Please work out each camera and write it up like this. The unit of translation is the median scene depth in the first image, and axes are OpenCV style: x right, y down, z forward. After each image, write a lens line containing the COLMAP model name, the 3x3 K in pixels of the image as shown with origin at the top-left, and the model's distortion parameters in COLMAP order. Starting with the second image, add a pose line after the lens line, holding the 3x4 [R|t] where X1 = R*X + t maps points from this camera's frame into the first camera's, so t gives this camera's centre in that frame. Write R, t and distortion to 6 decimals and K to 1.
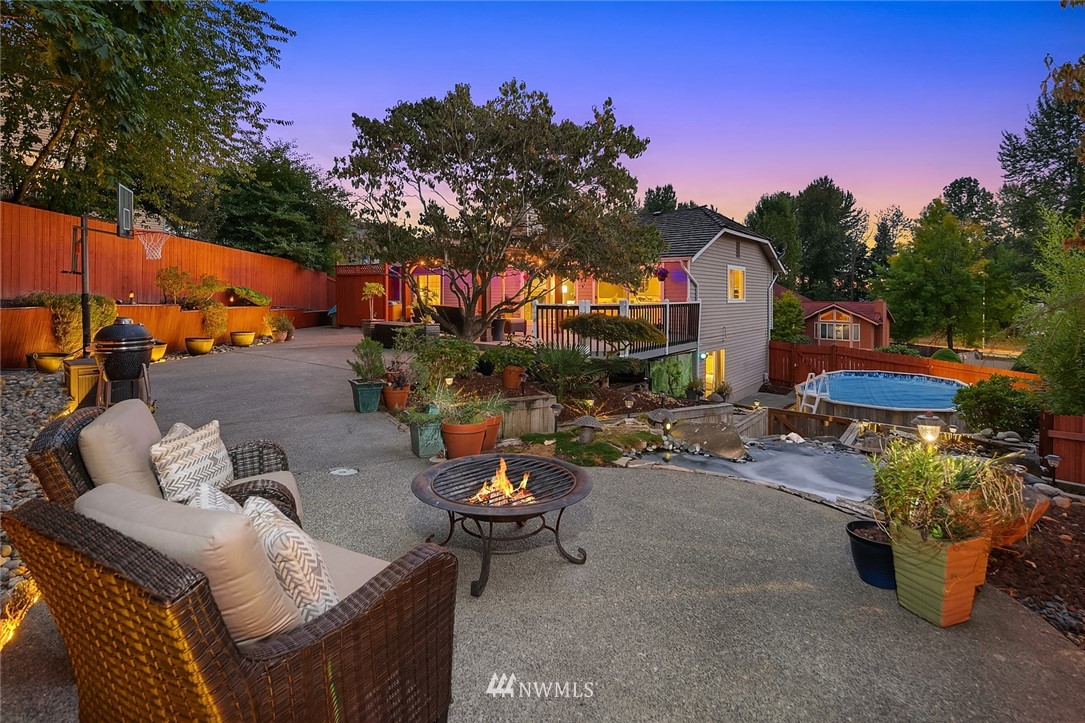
lens RADIAL K [[528.7, 0, 518.8], [0, 528.7, 331.8], [0, 0, 1]] dist [-0.000103, 0.000014]
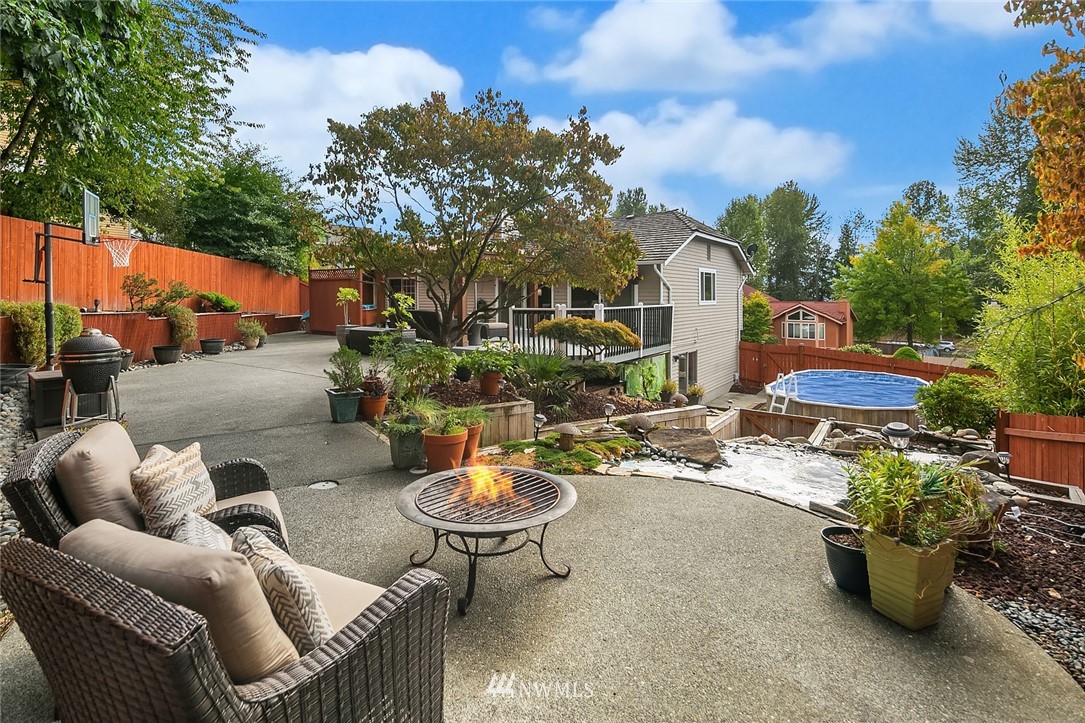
lens RADIAL K [[528.9, 0, 513.7], [0, 528.9, 329.6], [0, 0, 1]] dist [0.000557, -0.000207]
pose [[0.999118, -0.006113, 0.041542, -0.006965], [0.006292, 0.999971, -0.004173, -0.009621], [-0.041515, 0.004430, 0.999128, -0.001757]]
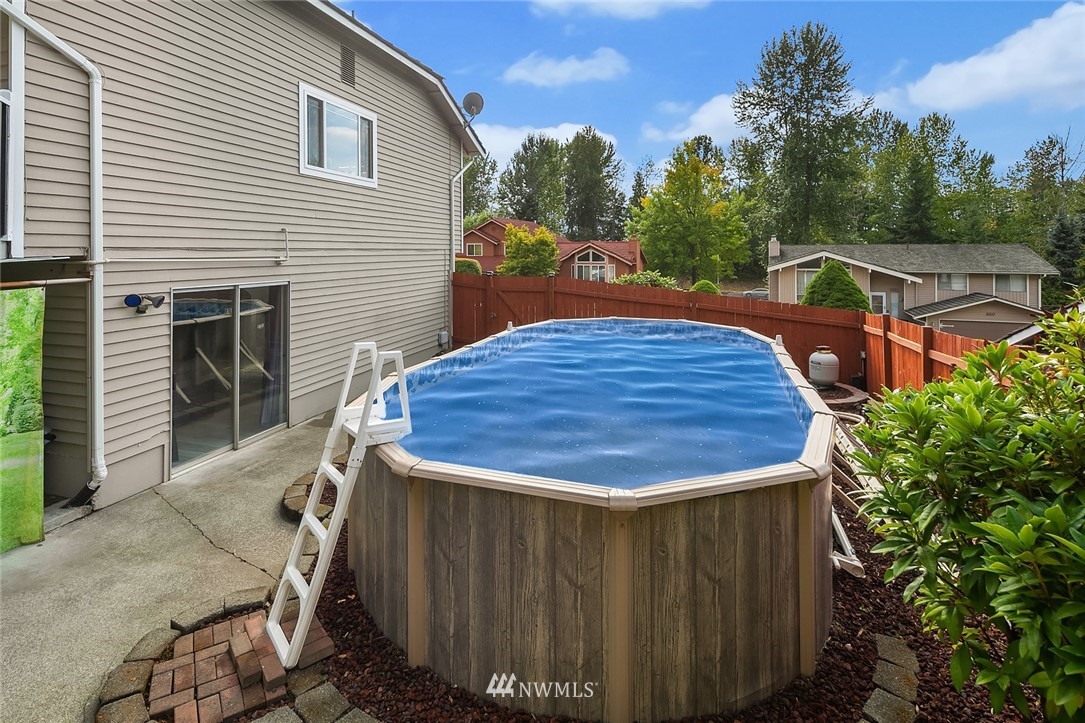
lens RADIAL K [[528.9, 0, 513.7], [0, 528.9, 329.6], [0, 0, 1]] dist [0.000557, -0.000207]
pose [[0.932974, -0.057218, 0.355367, 0.863160], [0.029348, 0.996090, 0.083331, 0.084725], [-0.358746, -0.067316, 0.931005, 1.181781]]
